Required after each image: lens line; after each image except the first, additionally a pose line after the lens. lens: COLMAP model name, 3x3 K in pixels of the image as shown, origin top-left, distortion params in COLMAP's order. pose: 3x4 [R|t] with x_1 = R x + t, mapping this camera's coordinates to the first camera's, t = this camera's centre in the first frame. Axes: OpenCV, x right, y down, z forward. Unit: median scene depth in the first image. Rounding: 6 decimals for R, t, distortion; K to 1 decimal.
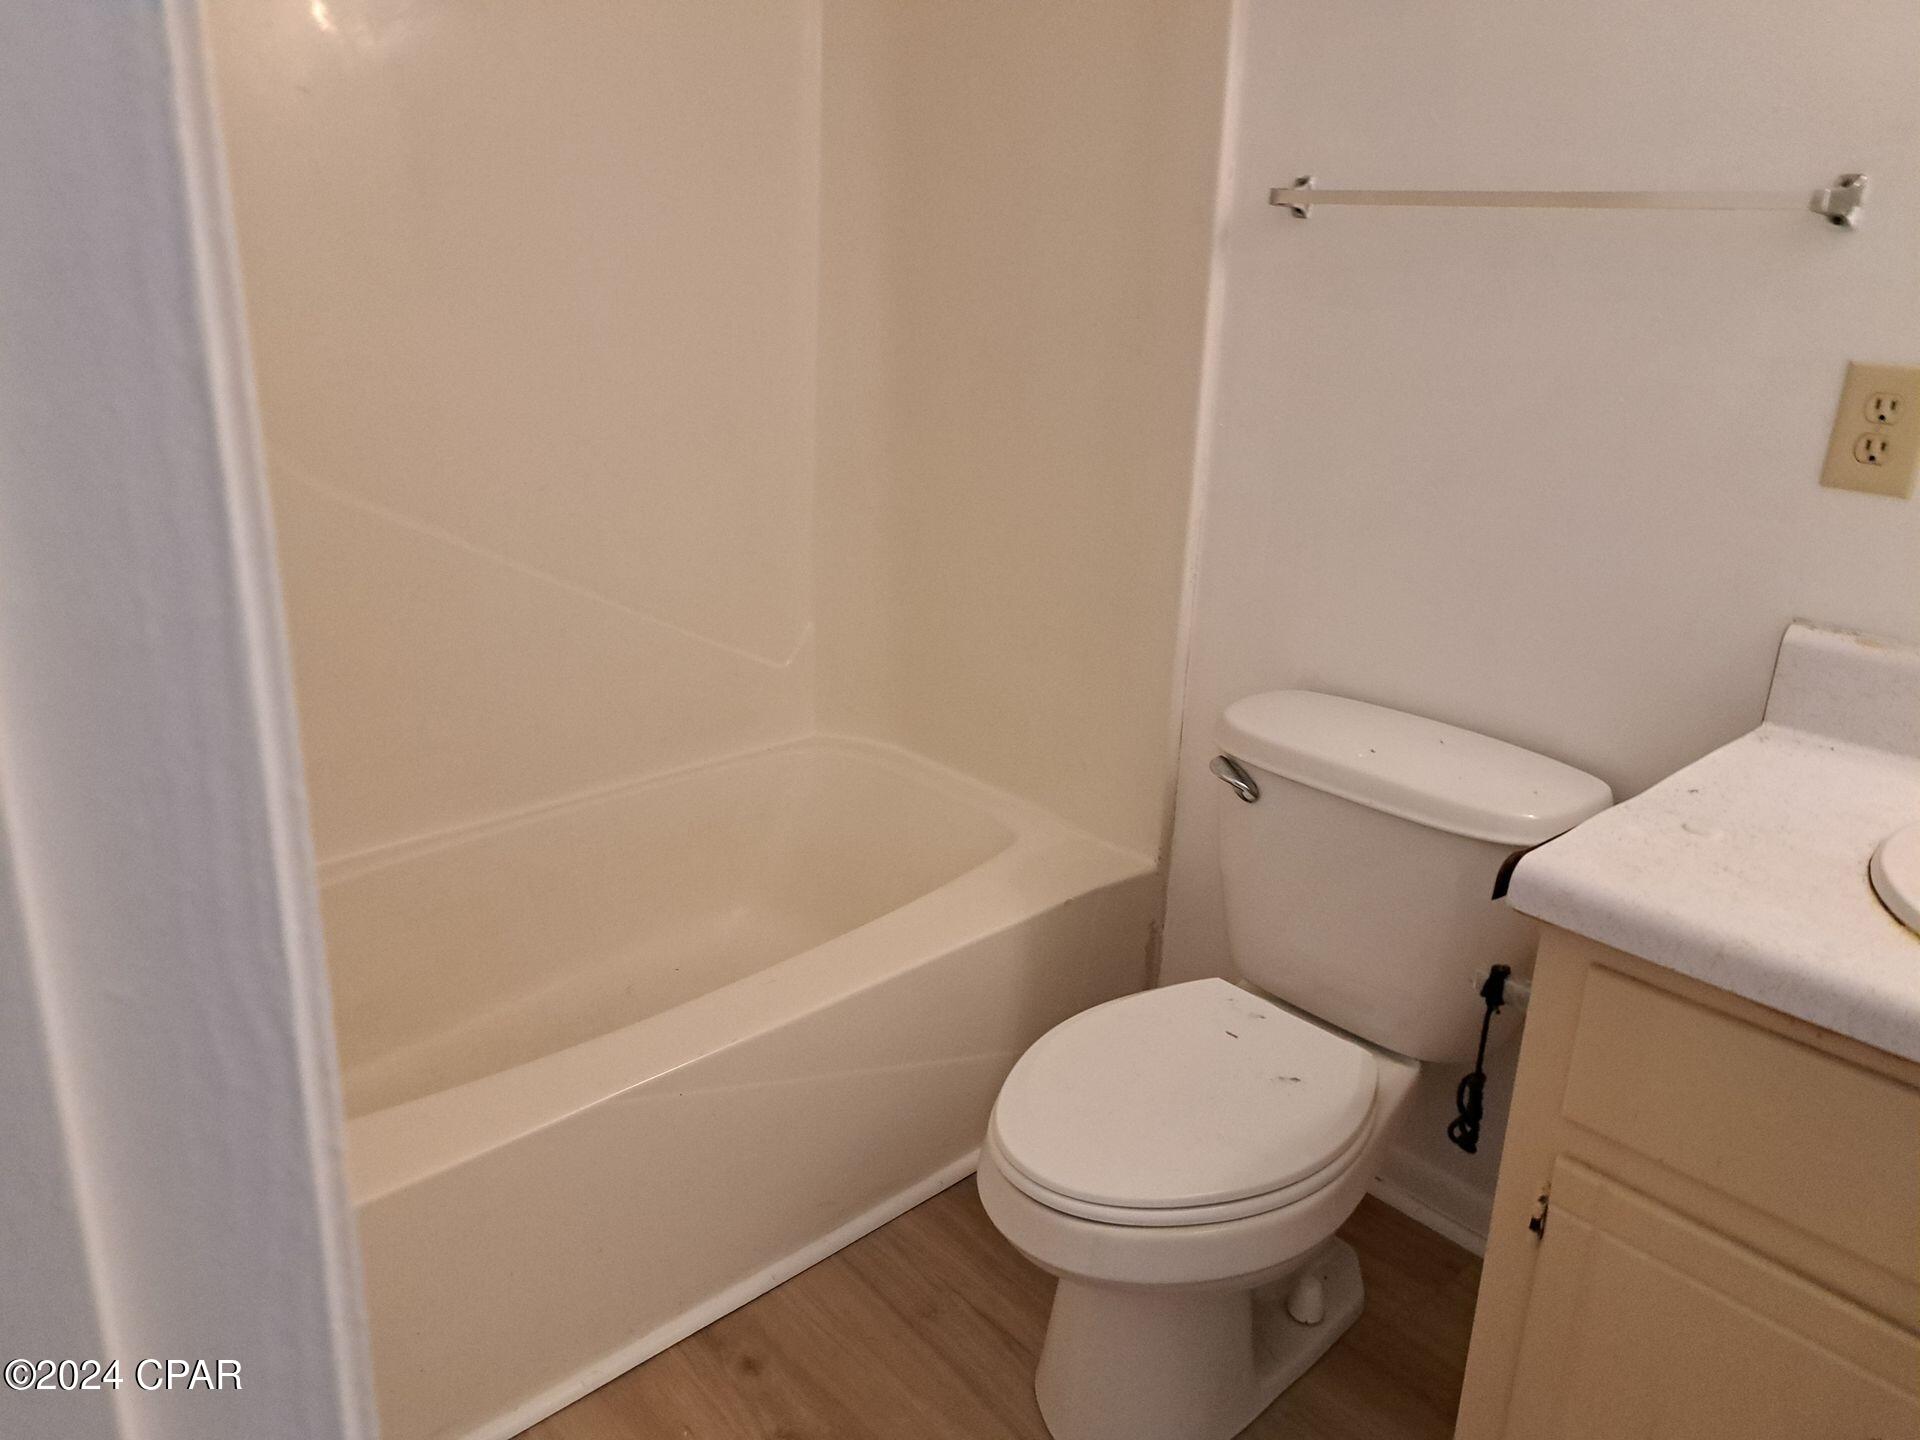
lens RADIAL K [[1377.3, 0, 960.0], [0, 1377.3, 720.0], [0, 0, 1]] dist [0.062476, -0.070912]
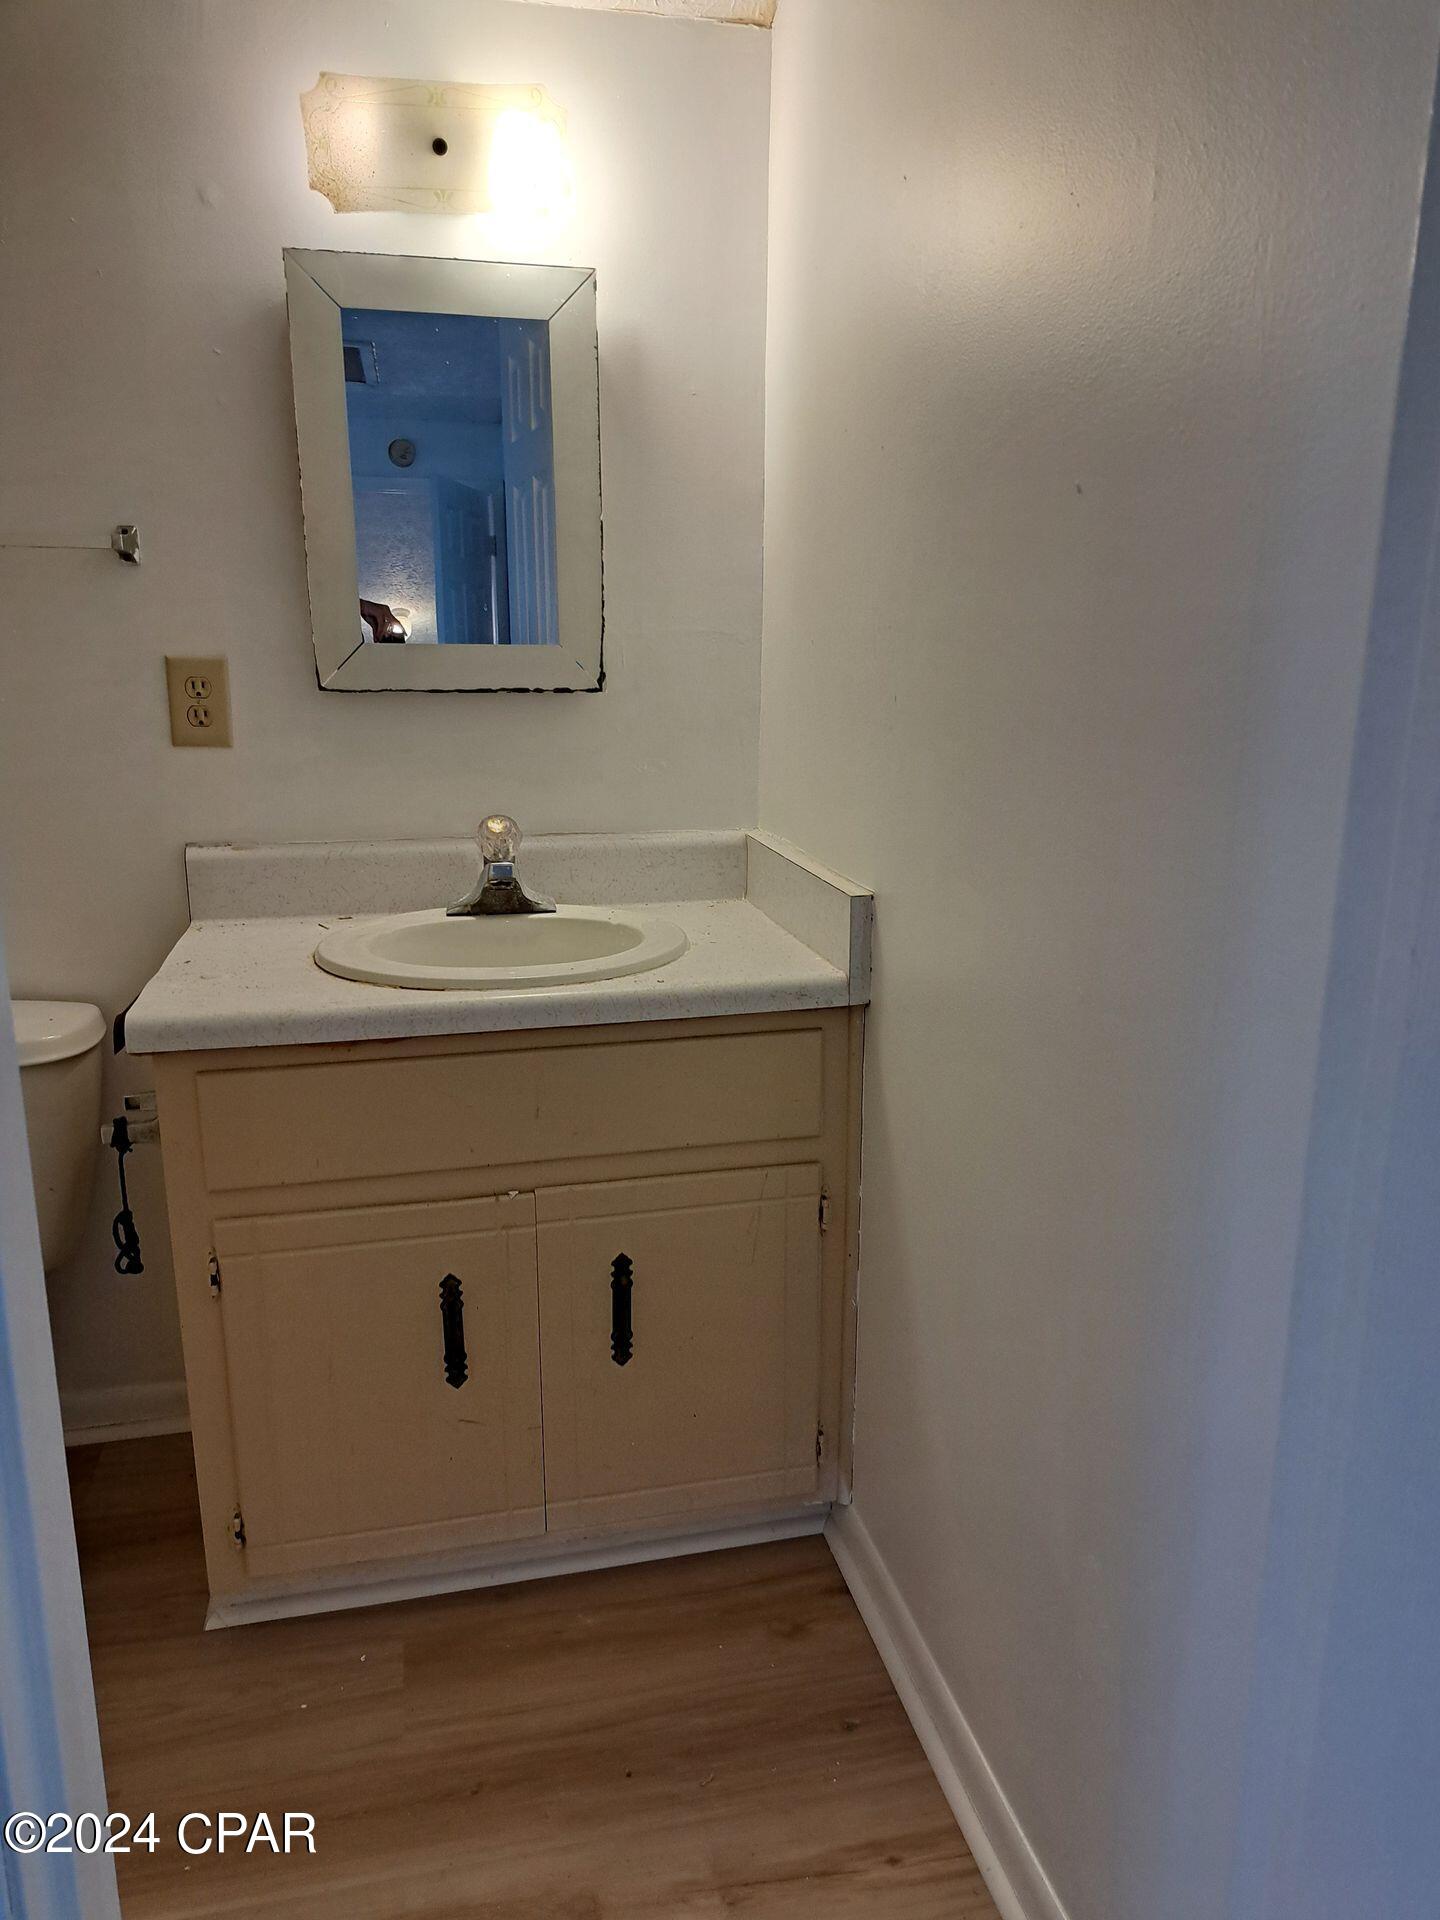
lens RADIAL K [[1377.3, 0, 720.0], [0, 1377.3, 960.0], [0, 0, 1]] dist [0.062476, -0.070912]
pose [[0.500600, -0.224464, 0.836072, -0.316048], [0.298201, 0.951402, 0.076880, 0.090590], [-0.812697, 0.210831, 0.543207, -0.148380]]
